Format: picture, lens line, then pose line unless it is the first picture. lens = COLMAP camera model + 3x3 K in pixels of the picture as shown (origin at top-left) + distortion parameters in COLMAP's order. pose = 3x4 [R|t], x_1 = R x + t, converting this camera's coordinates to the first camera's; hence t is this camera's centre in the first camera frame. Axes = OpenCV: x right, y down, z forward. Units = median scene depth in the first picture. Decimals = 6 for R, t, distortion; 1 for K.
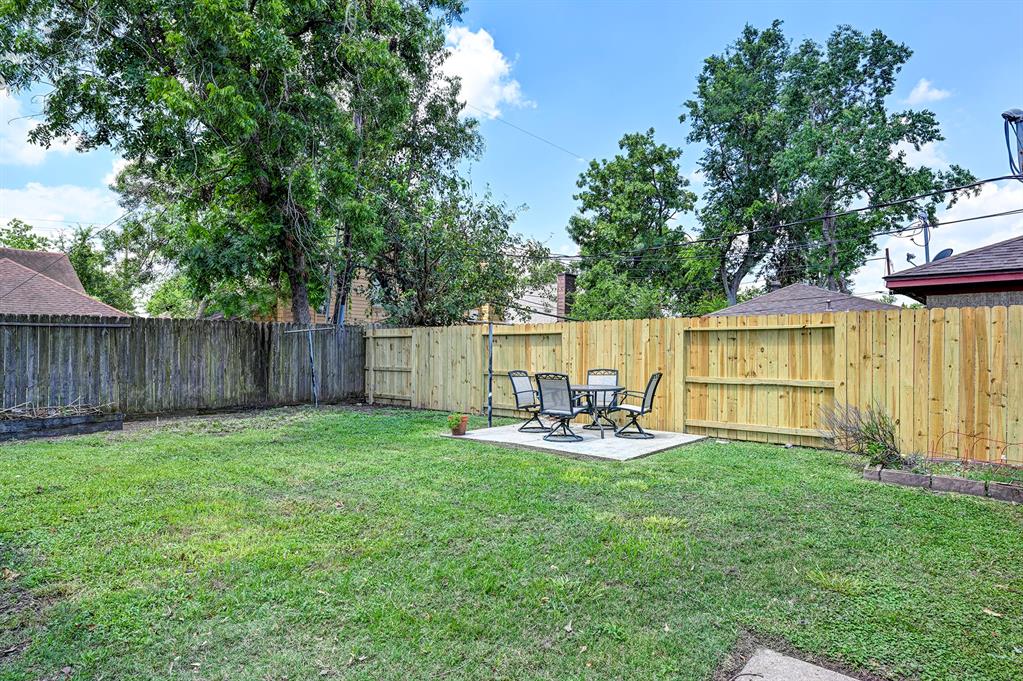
lens RADIAL K [[593.8, 0, 509.9], [0, 593.8, 352.6], [0, 0, 1]] dist [0.002136, 0.000726]
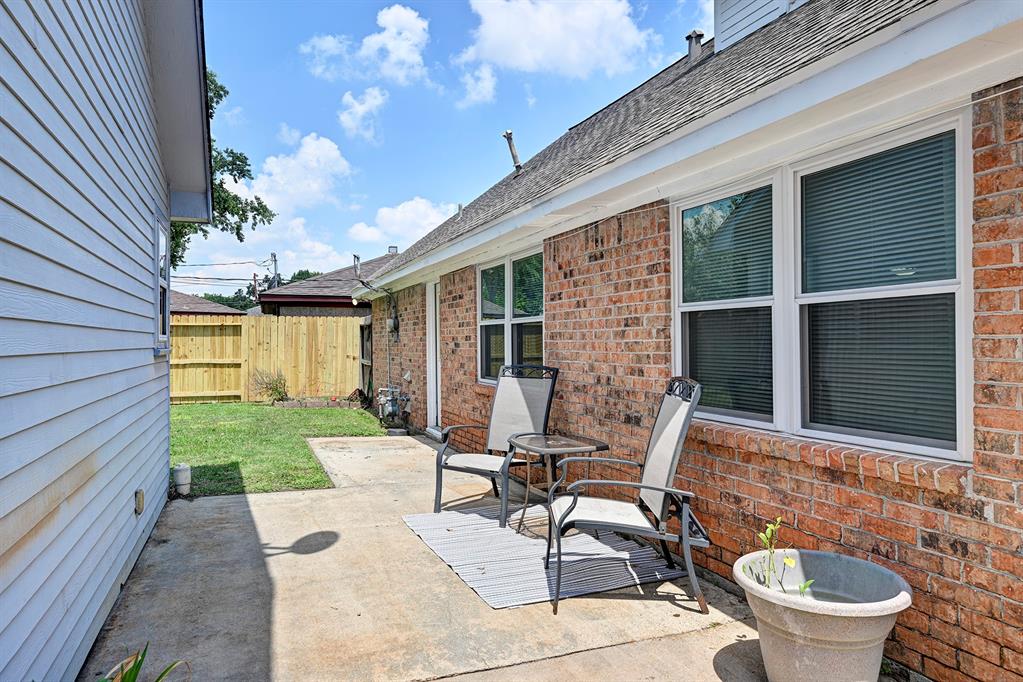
lens RADIAL K [[654.0, 0, 511.5], [0, 654.0, 341.0], [0, 0, 1]] dist [0.000408, 0.000374]
pose [[0.493432, -0.003290, 0.869778, -0.485353], [0.010727, 0.999940, -0.002303, 0.008392], [-0.869718, 0.010467, 0.493437, -0.389982]]
